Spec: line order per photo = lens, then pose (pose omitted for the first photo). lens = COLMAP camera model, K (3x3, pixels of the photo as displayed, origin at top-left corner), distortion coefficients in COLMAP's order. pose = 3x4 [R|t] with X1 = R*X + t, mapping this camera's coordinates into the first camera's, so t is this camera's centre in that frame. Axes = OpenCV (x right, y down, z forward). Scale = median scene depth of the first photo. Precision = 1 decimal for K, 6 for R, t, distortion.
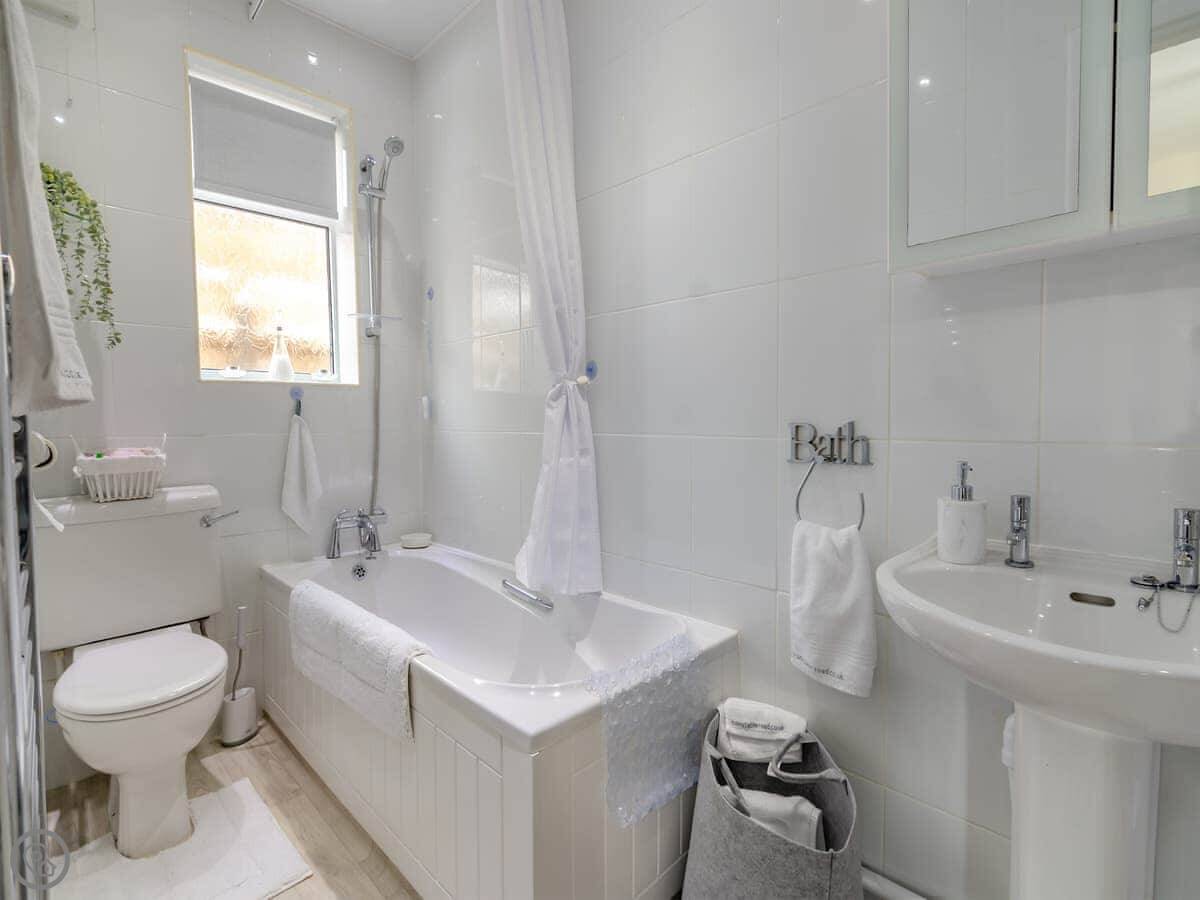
lens RADIAL K [[586.8, 0, 593.9], [0, 586.8, 449.7], [0, 0, 1]] dist [0.002451, 0.000157]
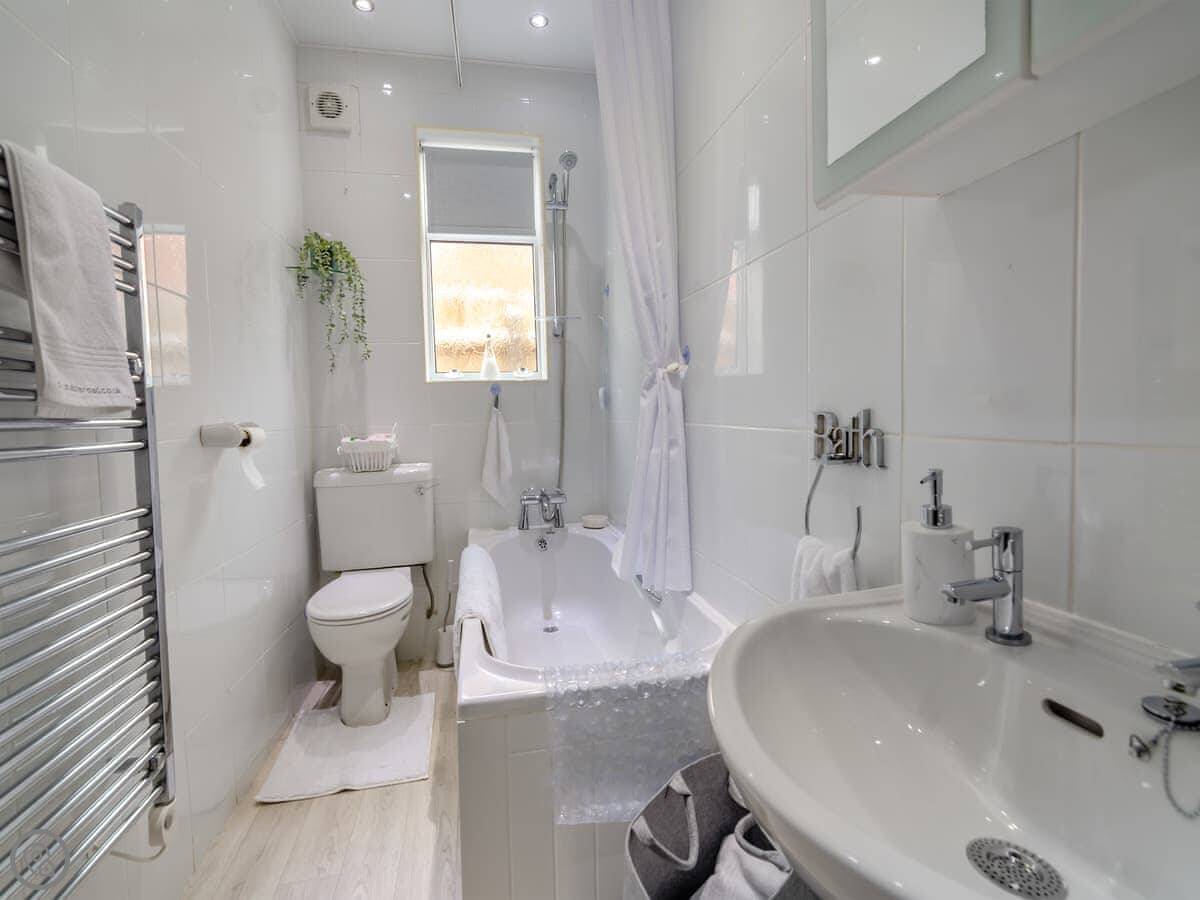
lens RADIAL K [[586.8, 0, 596.7], [0, 586.8, 445.9], [0, 0, 1]] dist [0.002451, 0.000157]
pose [[0.834608, 0.021209, -0.550436, 0.401674], [-0.011663, 0.999715, 0.020837, -0.009494], [0.550721, -0.010971, 0.834617, 0.138133]]
